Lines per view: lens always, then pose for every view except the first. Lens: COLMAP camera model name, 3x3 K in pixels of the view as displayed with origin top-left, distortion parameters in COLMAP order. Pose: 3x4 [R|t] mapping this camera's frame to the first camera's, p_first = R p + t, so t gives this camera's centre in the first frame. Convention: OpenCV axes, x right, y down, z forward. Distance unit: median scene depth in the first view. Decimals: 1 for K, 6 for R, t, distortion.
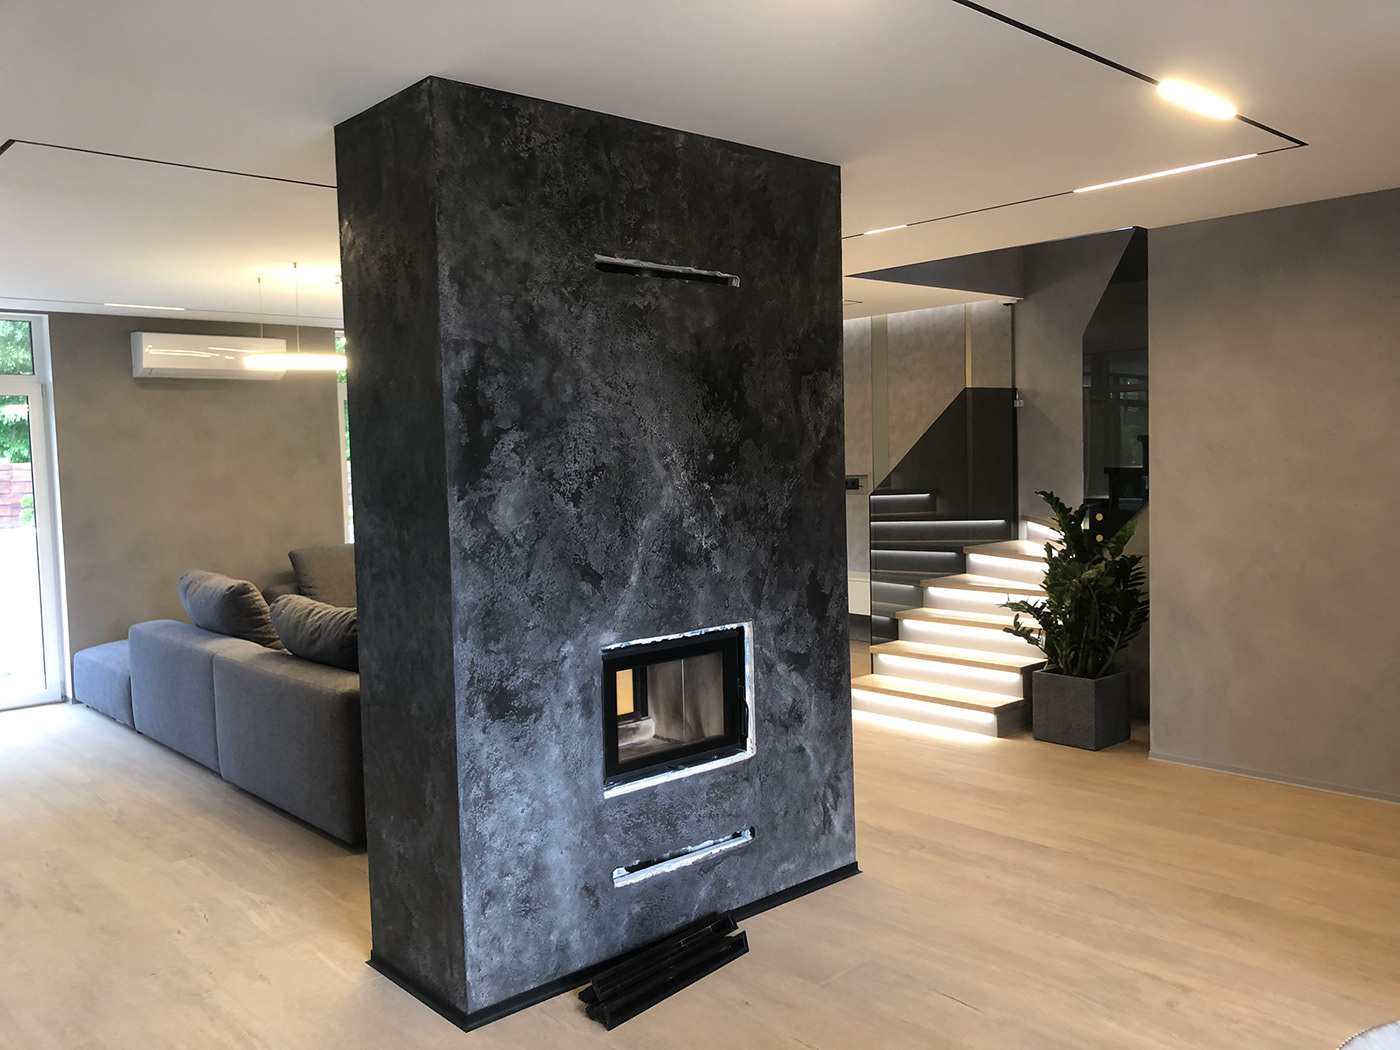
lens RADIAL K [[1152.7, 0, 700.0], [0, 1152.7, 525.0], [0, 0, 1]] dist [0.048042, -0.002856]
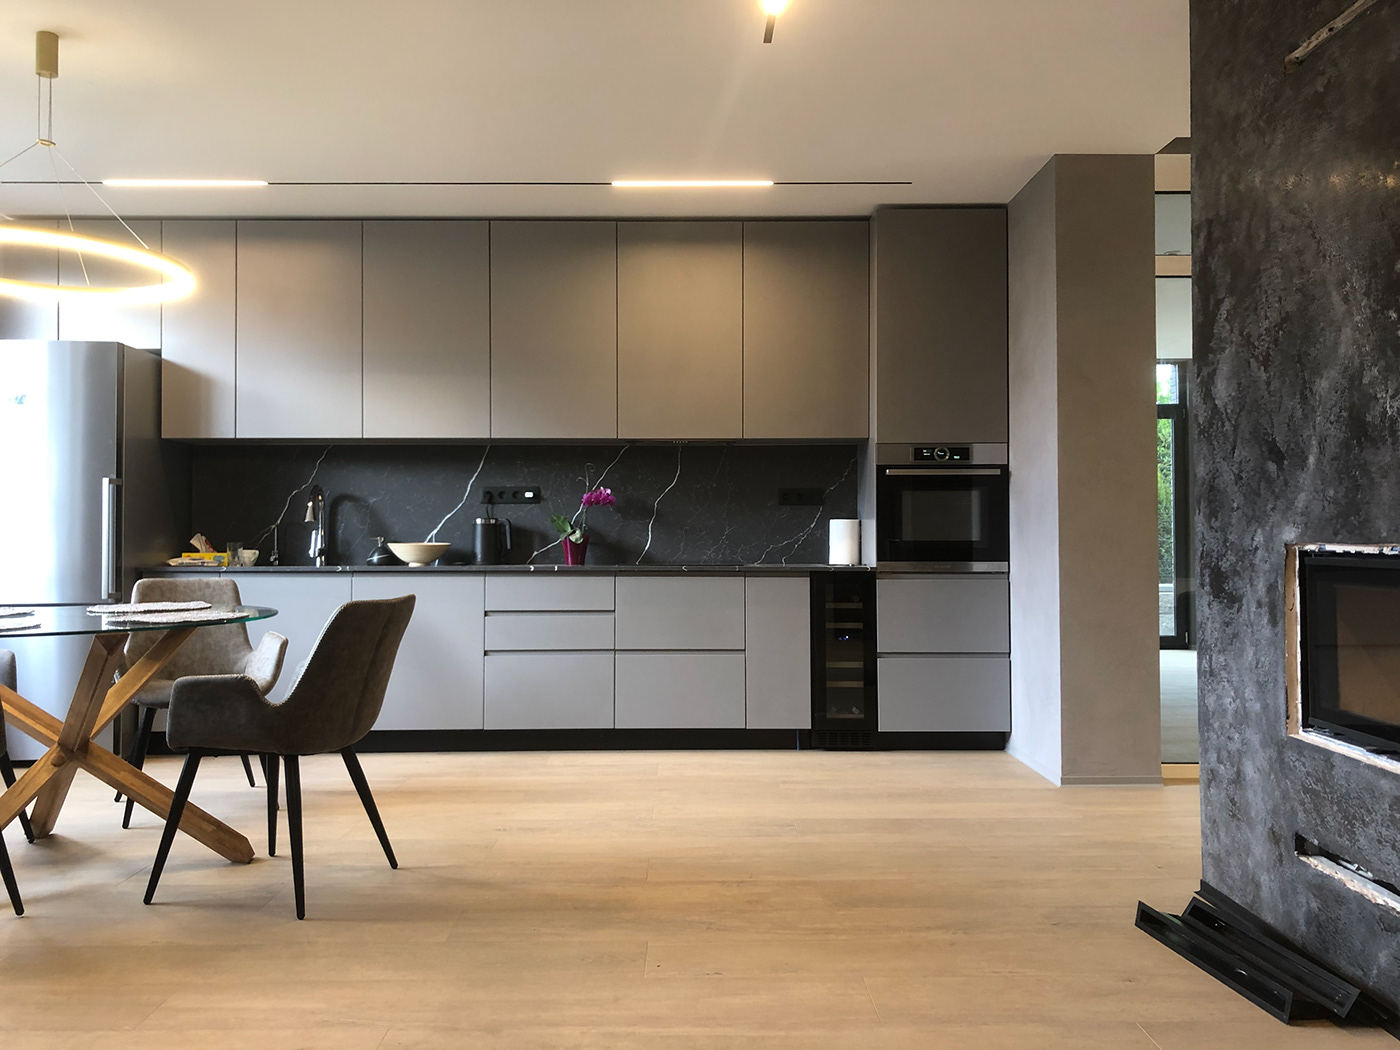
lens RADIAL K [[1135.7, 0, 700.0], [0, 1135.7, 525.0], [0, 0, 1]] dist [0.095190, -0.083169]
pose [[-0.679010, 0.025626, -0.733681, 0.777630], [-0.022451, 0.998198, 0.055642, 0.057065], [0.733785, 0.054253, -0.677212, 1.241350]]
